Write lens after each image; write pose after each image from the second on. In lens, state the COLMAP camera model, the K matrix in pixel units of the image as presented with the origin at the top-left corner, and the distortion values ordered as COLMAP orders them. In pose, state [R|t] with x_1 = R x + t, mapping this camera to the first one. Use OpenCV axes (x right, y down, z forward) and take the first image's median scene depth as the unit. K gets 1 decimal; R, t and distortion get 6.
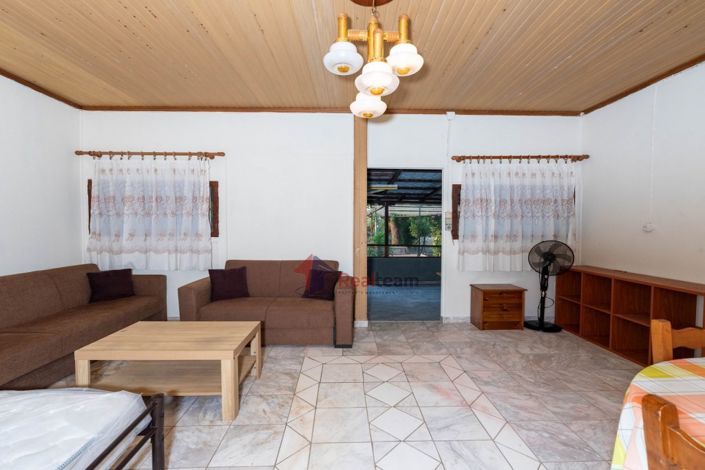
lens RADIAL K [[288.0, 0, 357.9], [0, 288.0, 235.7], [0, 0, 1]] dist [-0.017259, -0.001055]
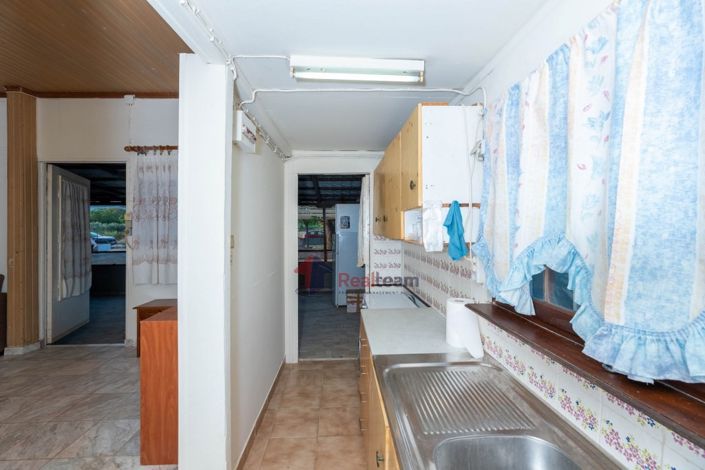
lens RADIAL K [[288.0, 0, 351.5], [0, 288.0, 237.9], [0, 0, 1]] dist [-0.017259, -0.001055]
pose [[0.999821, -0.007471, -0.017385, 0.485116], [0.007417, 0.999968, -0.003154, -0.001109], [0.017408, 0.003025, 0.999844, 0.084108]]
